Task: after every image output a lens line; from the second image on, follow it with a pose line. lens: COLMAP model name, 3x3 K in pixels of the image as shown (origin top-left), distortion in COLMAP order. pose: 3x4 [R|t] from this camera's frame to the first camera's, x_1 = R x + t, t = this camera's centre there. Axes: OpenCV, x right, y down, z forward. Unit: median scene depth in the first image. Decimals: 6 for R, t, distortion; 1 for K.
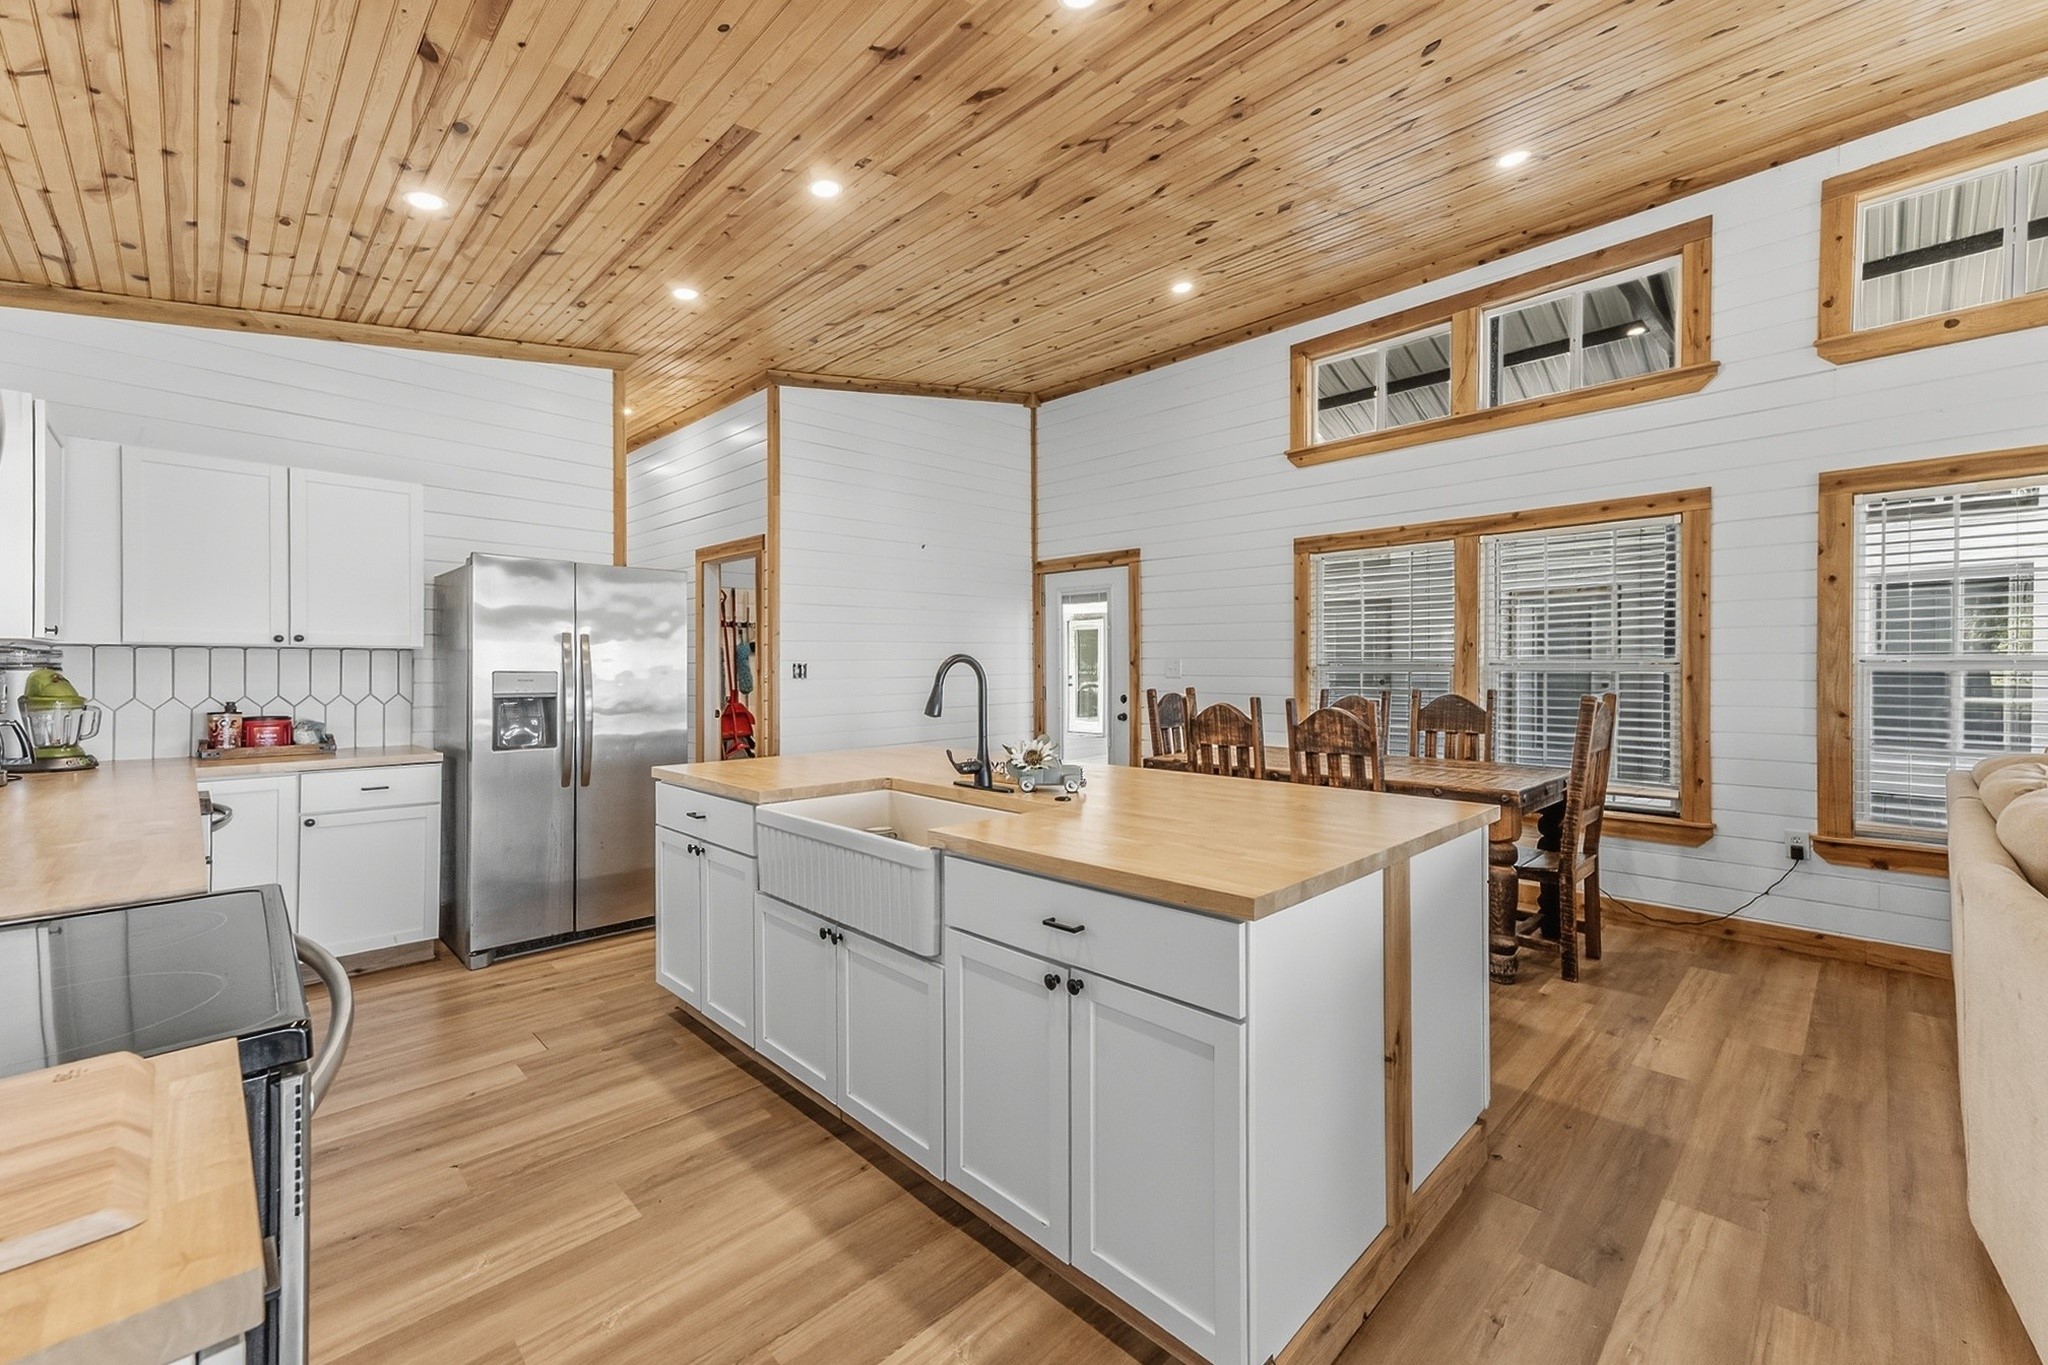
lens RADIAL K [[842.6, 0, 1022.8], [0, 842.6, 663.6], [0, 0, 1]] dist [0.018194, -0.000069]
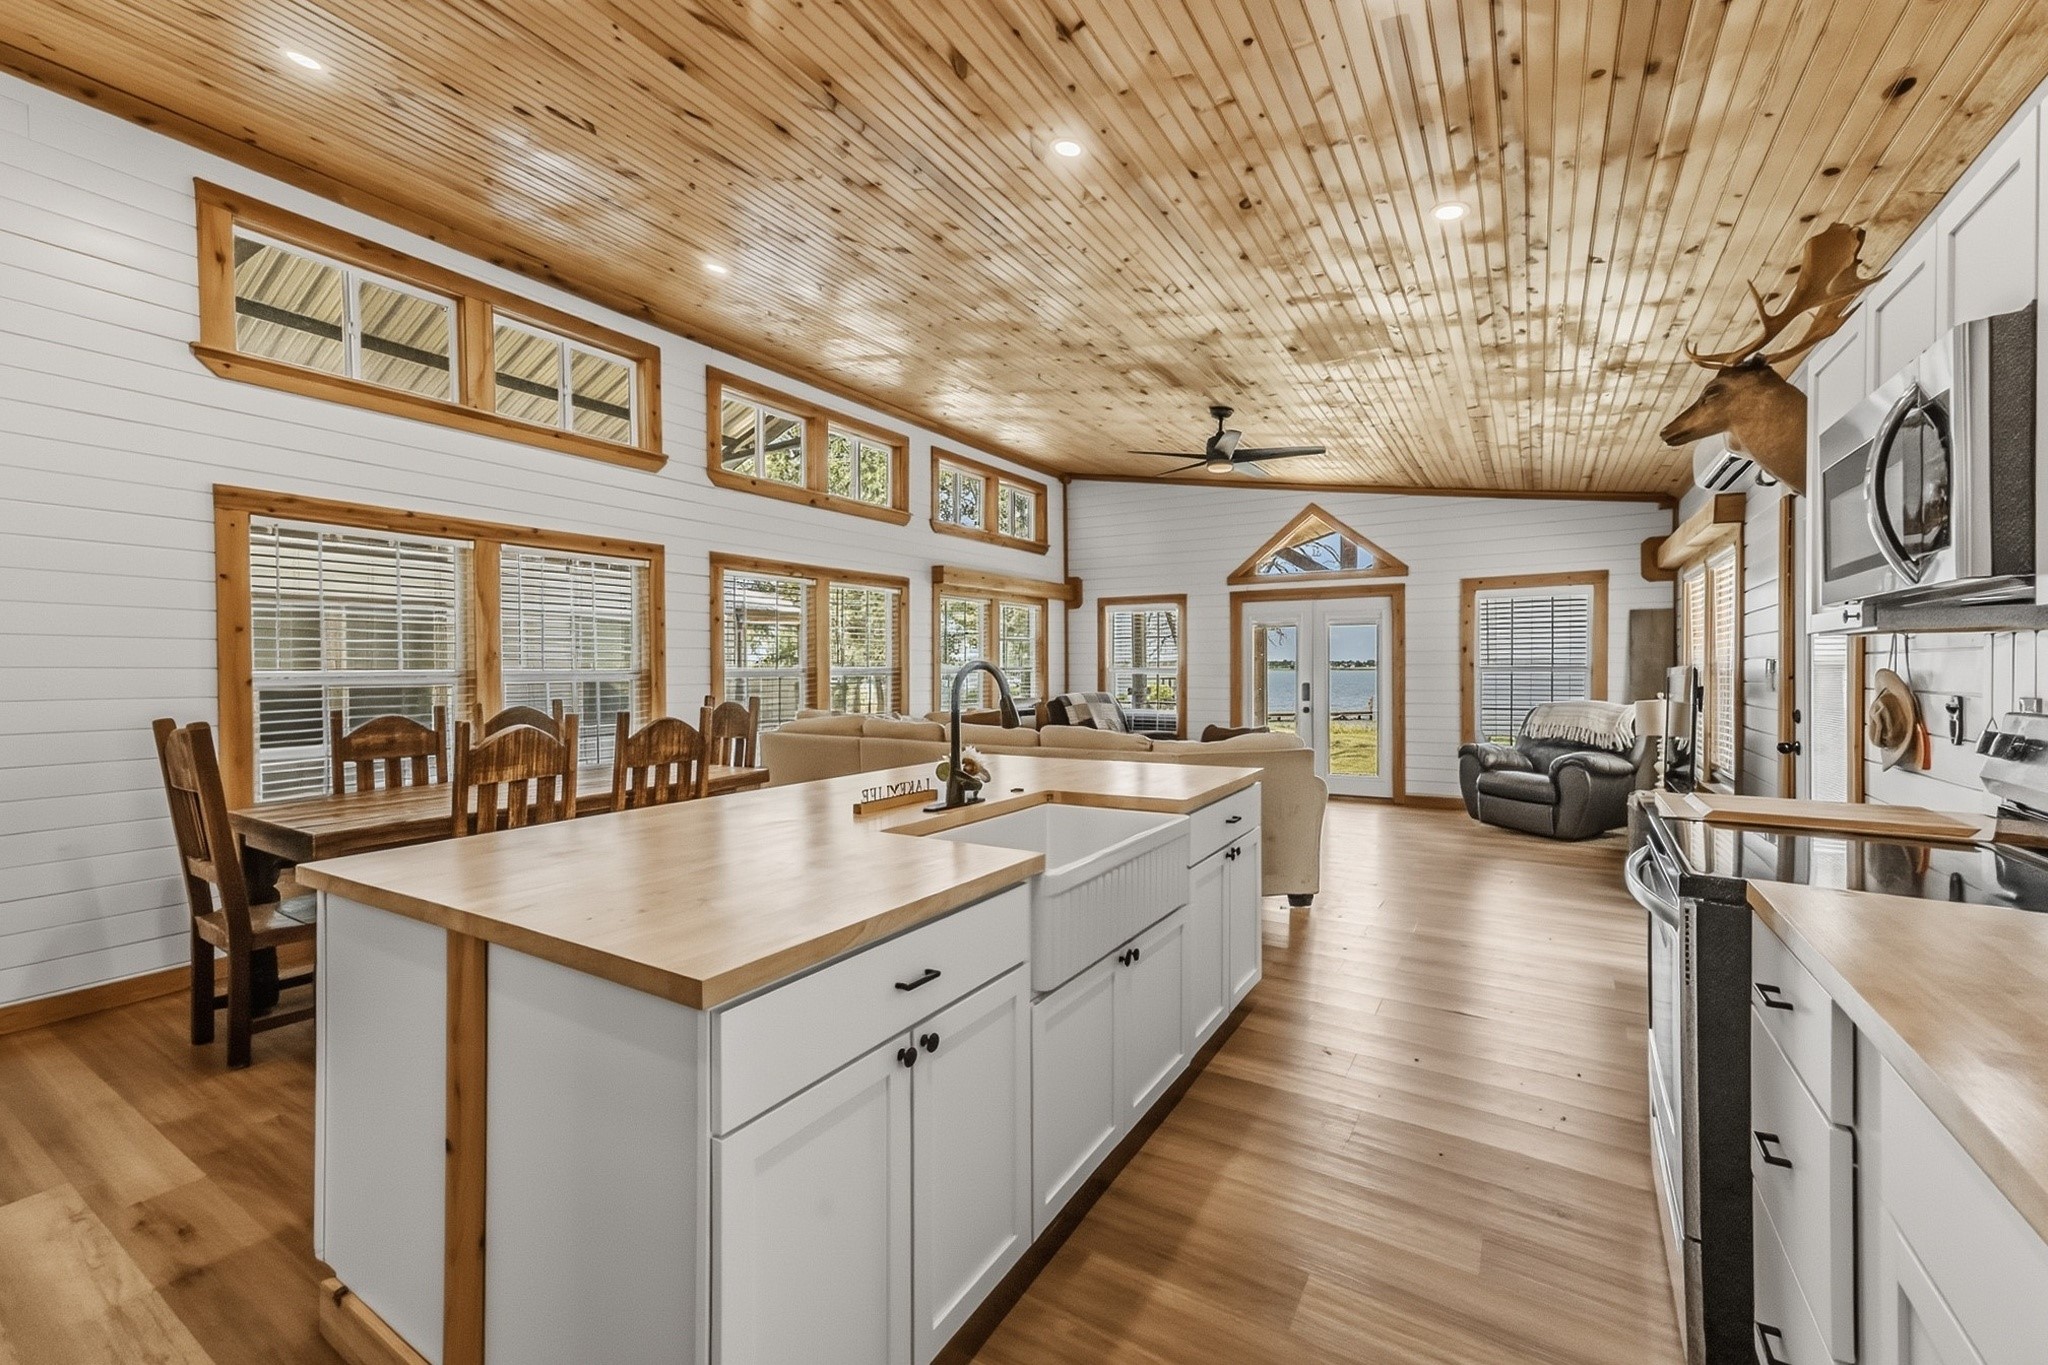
lens RADIAL K [[816.3, 0, 1022.3], [0, 816.3, 675.1], [0, 0, 1]] dist [0.023835, 0.000392]
pose [[-0.234577, -0.003384, 0.972092, -0.607327], [0.006120, 0.999969, 0.004958, -0.000398], [-0.972078, 0.007112, -0.234549, 0.739903]]
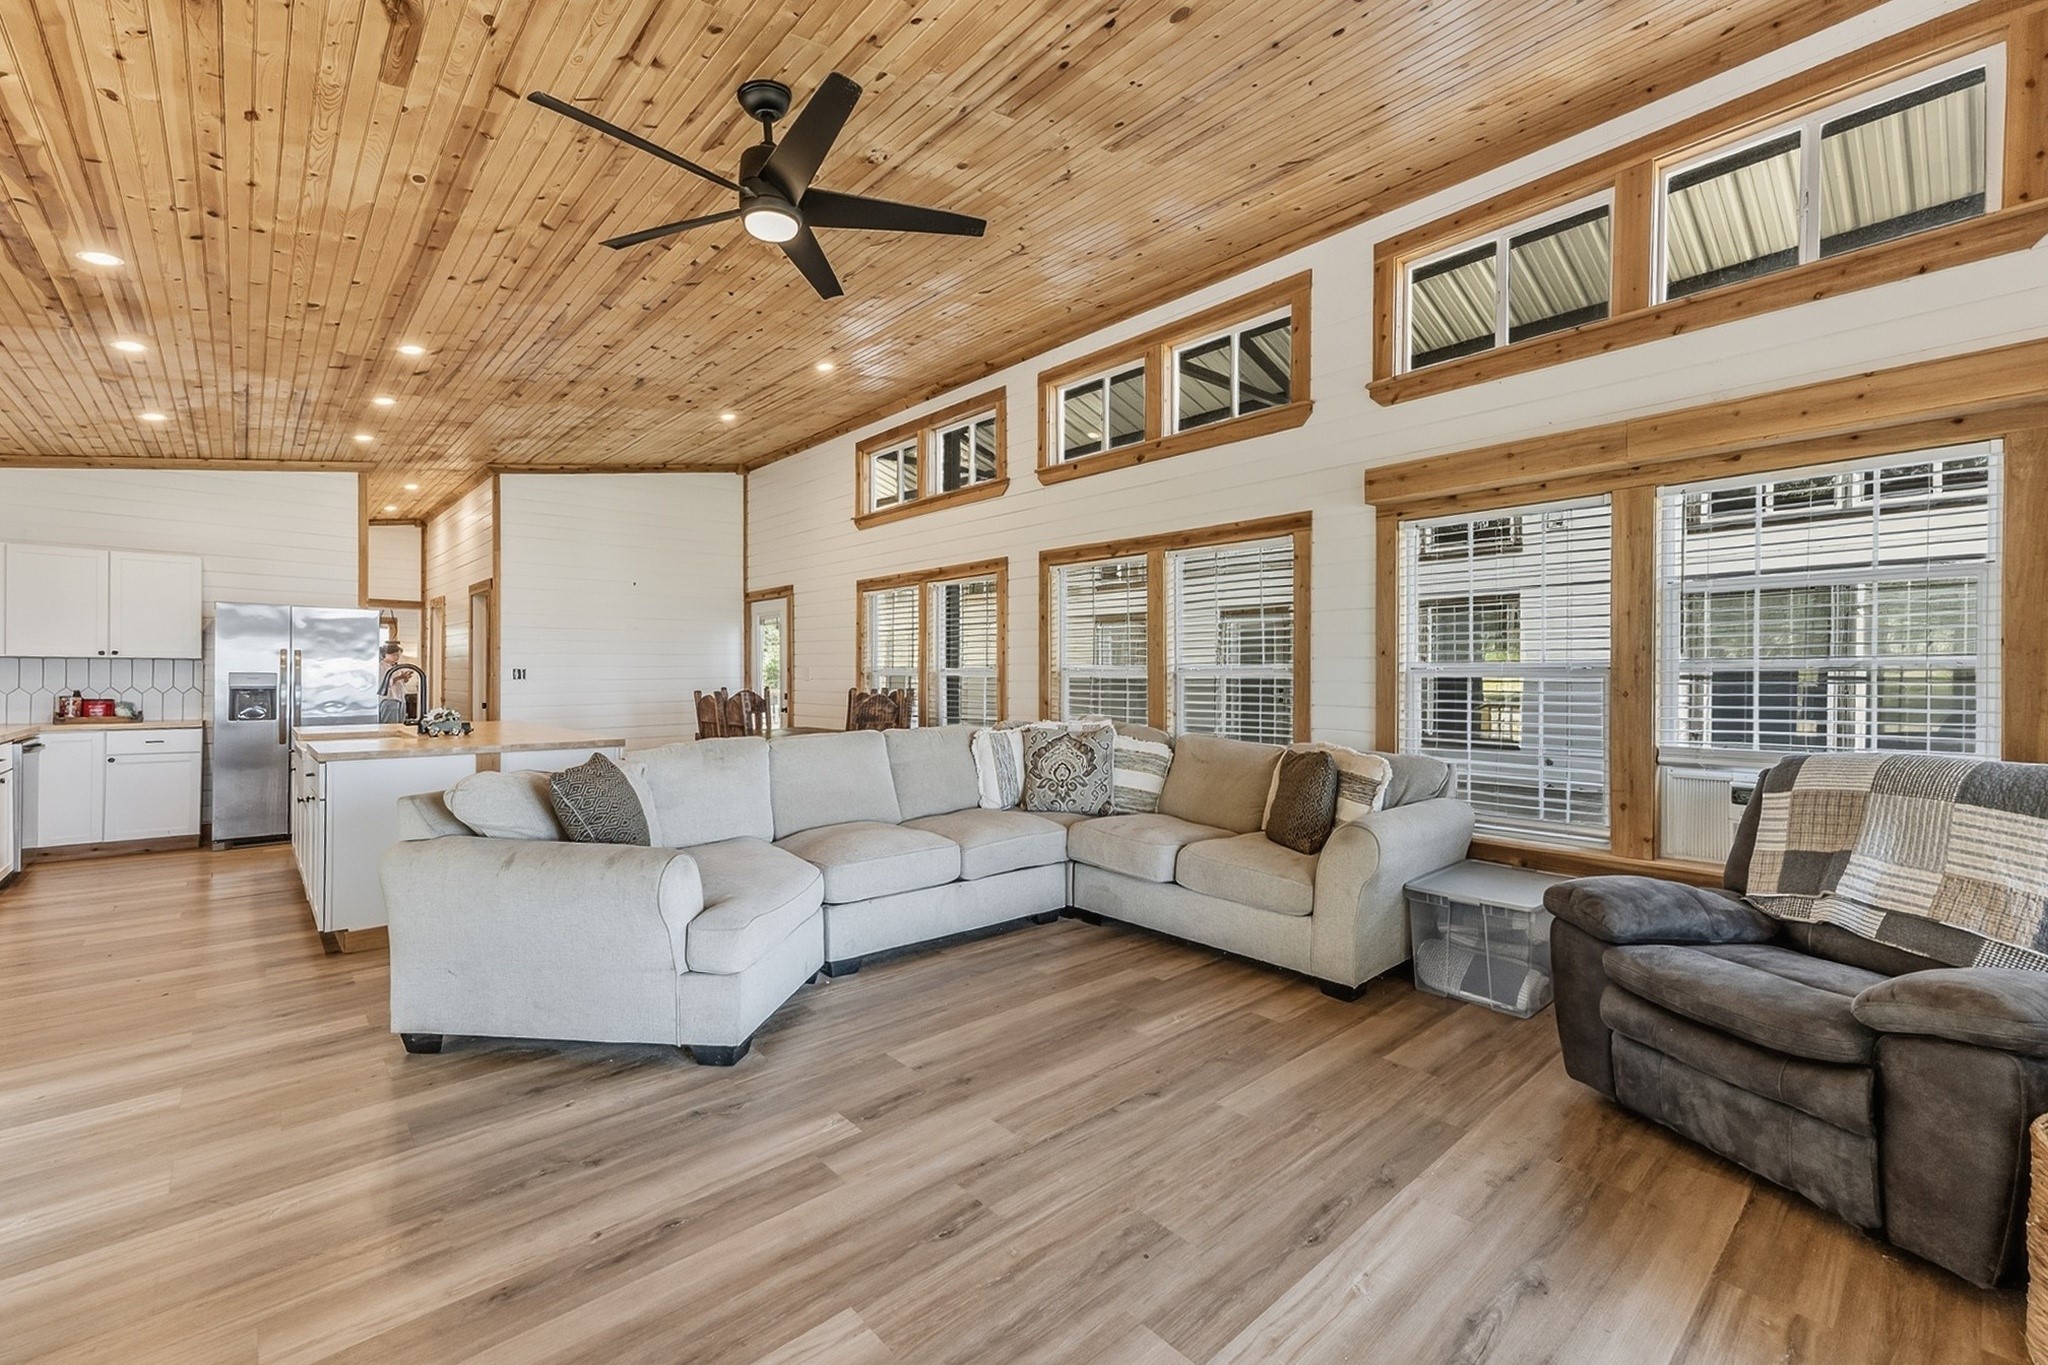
lens RADIAL K [[859.4, 0, 1038.4], [0, 859.4, 676.0], [0, 0, 1]] dist [0.002770, 0.000244]
pose [[0.999631, 0.001274, -0.027136, 0.894870], [-0.001174, 0.999993, 0.003690, 0.006673], [0.027141, -0.003656, 0.999625, -0.572918]]
